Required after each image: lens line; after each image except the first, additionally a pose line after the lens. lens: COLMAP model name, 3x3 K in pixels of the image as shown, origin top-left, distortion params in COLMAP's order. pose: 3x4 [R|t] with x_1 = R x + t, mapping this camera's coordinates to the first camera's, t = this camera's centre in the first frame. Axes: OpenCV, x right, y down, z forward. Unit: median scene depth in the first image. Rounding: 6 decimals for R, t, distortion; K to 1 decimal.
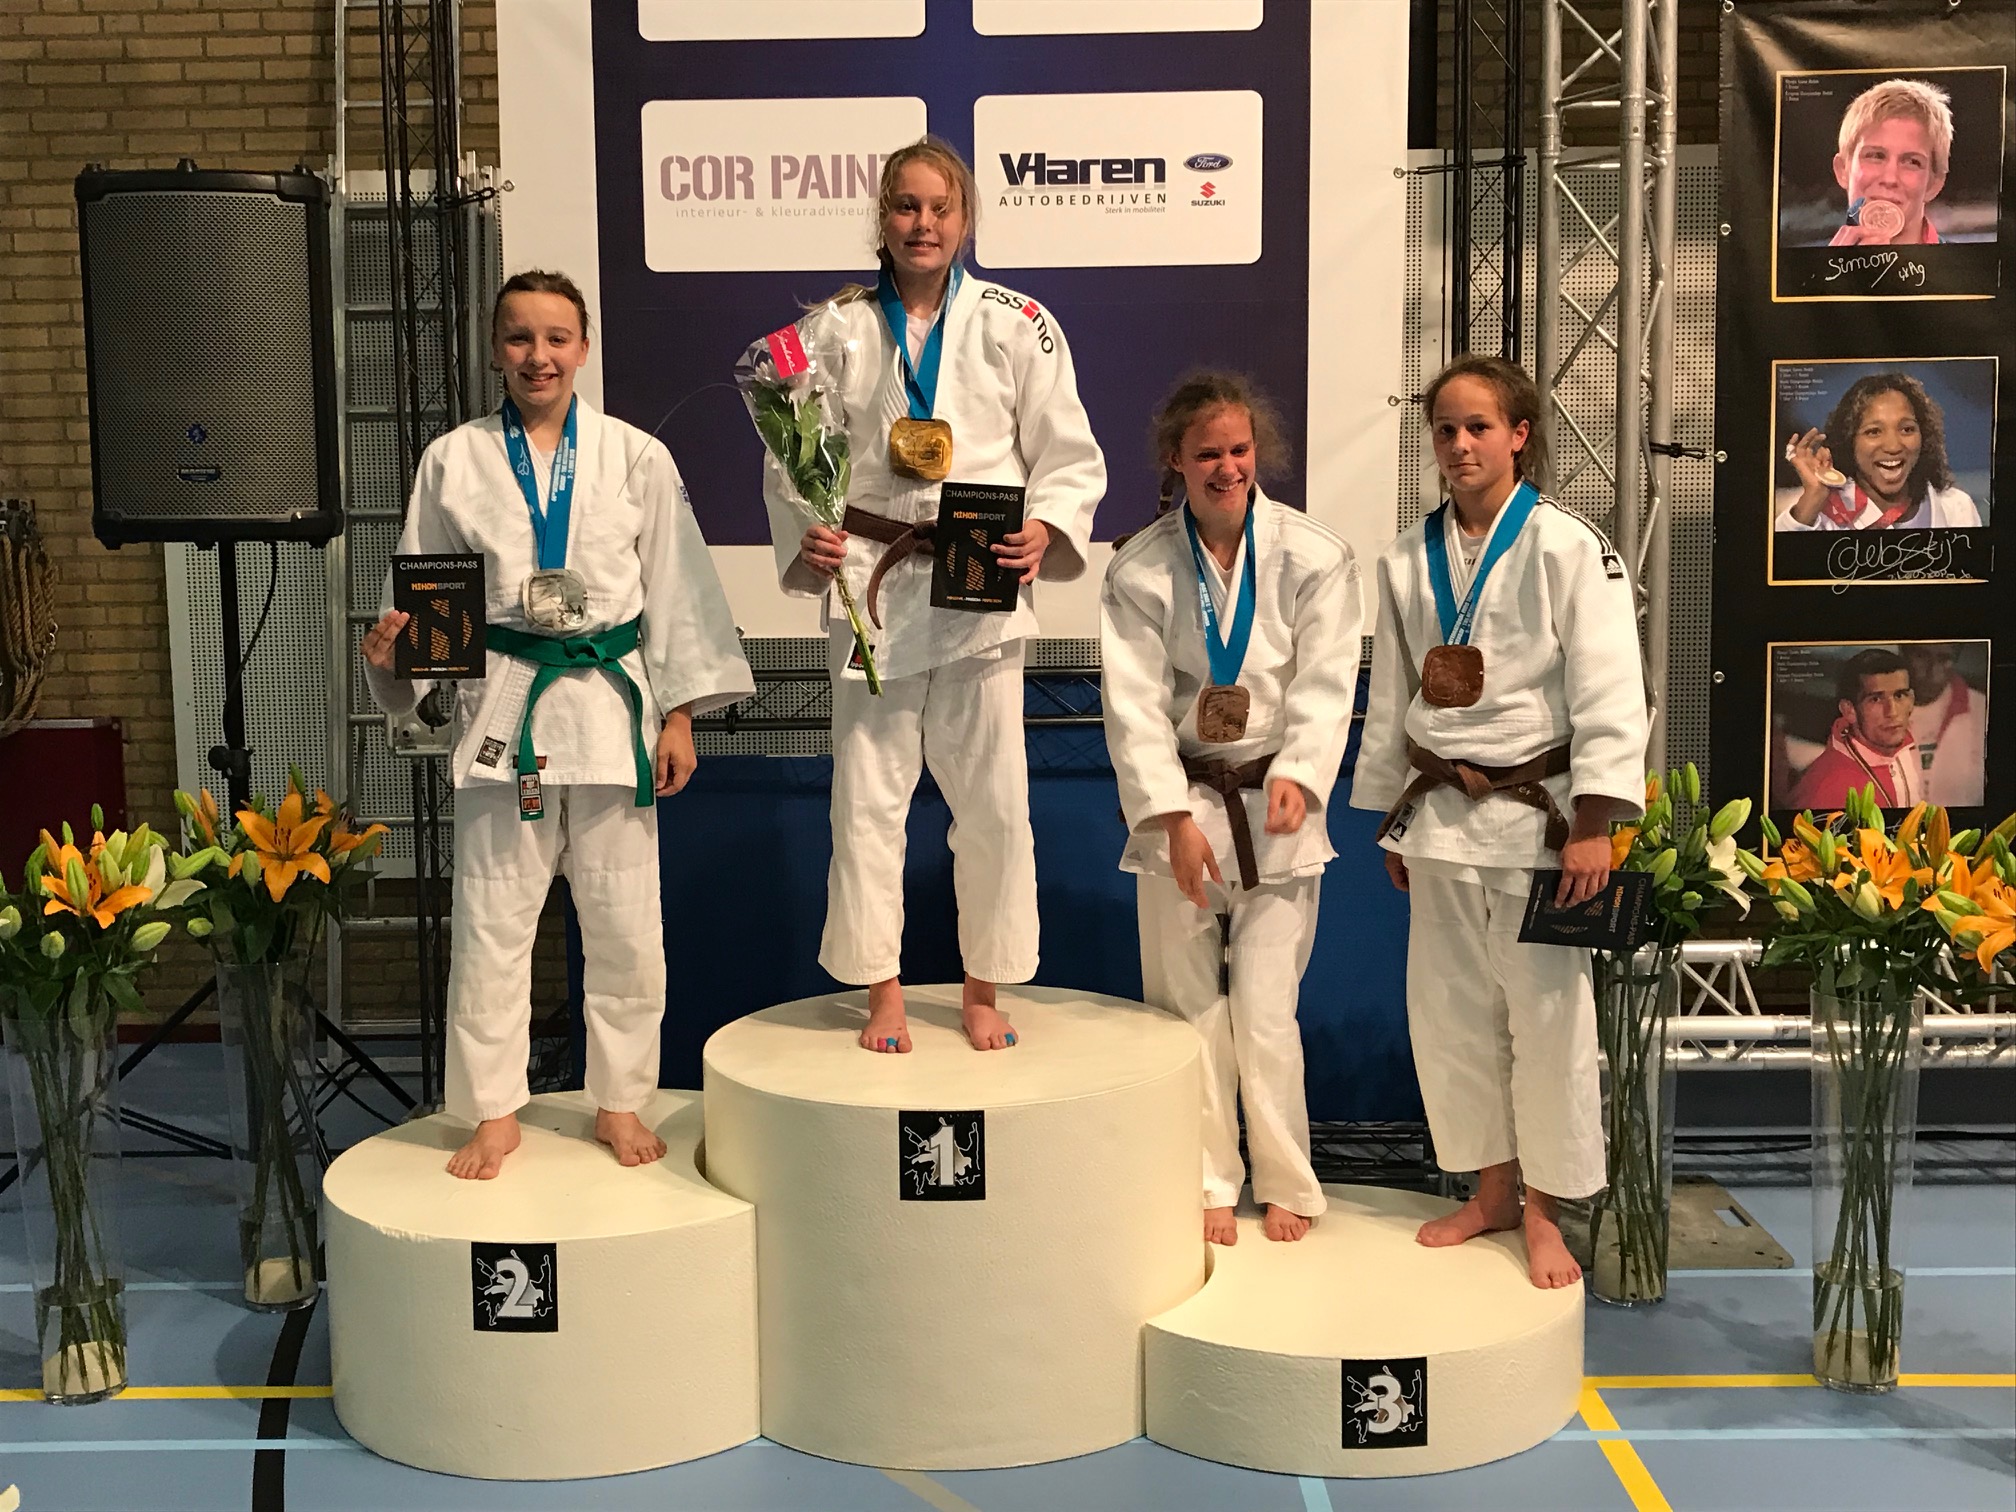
lens RADIAL K [[2225.3, 0, 998.8], [0, 2225.3, 754.5], [0, 0, 1]] dist [0.046013, 0.000000]
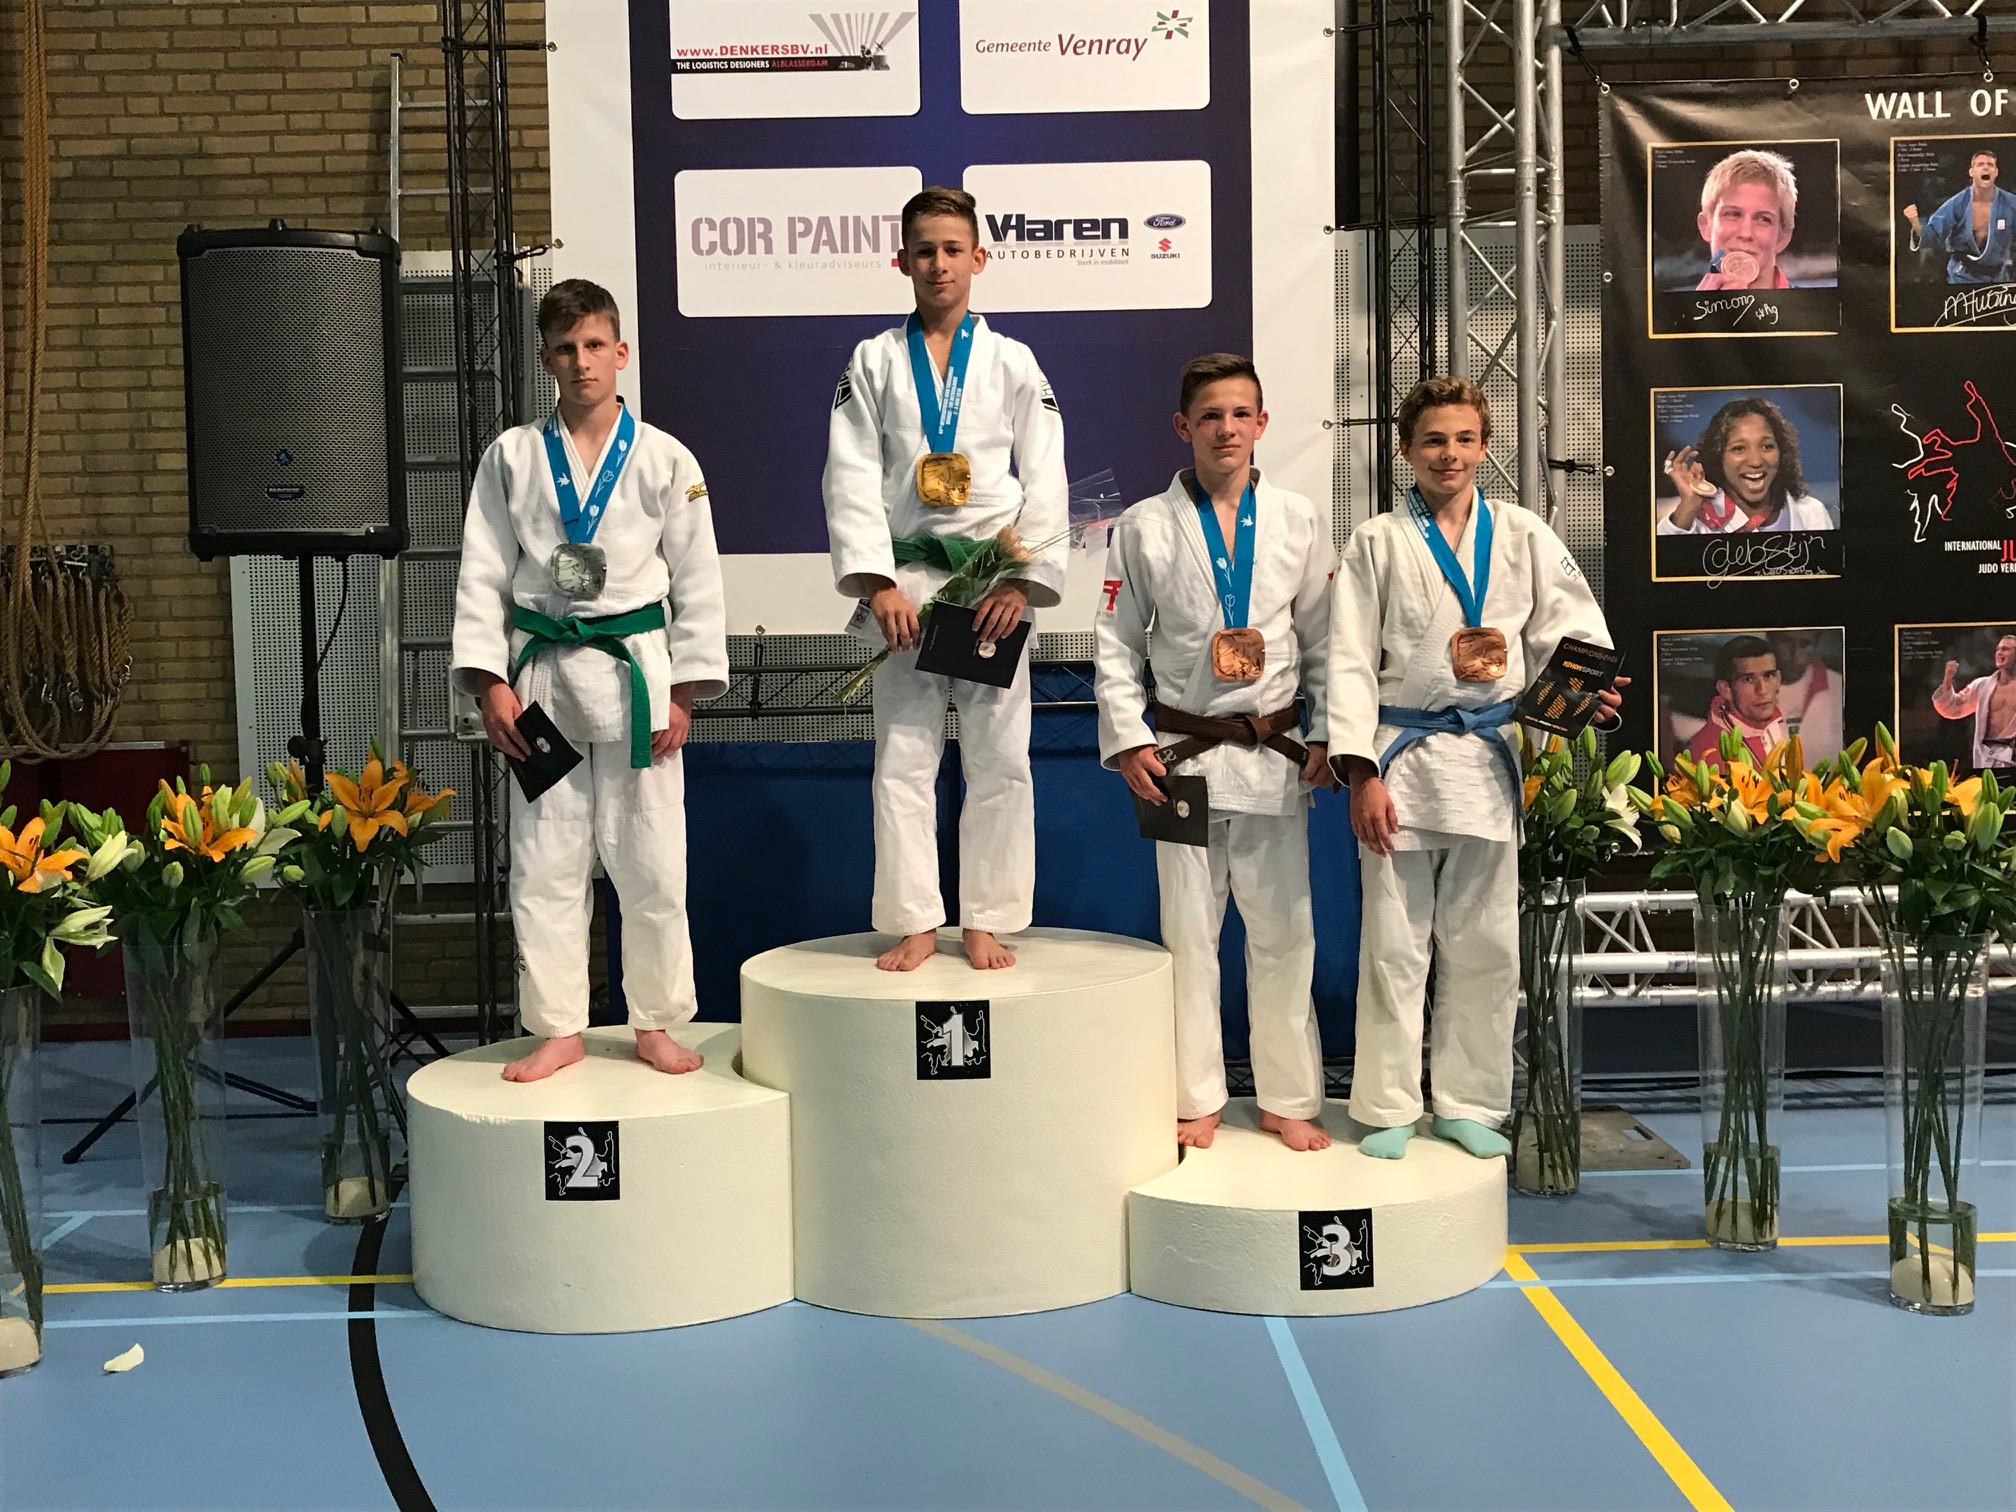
lens RADIAL K [[2116.7, 0, 1016.7], [0, 2116.7, 757.5], [0, 0, 1]] dist [0.056904, 0.000000]
pose [[0.999554, -0.009465, 0.028323, -0.017353], [0.011035, 0.998382, -0.055786, 0.074562], [-0.027749, 0.056073, 0.998041, -0.086008]]
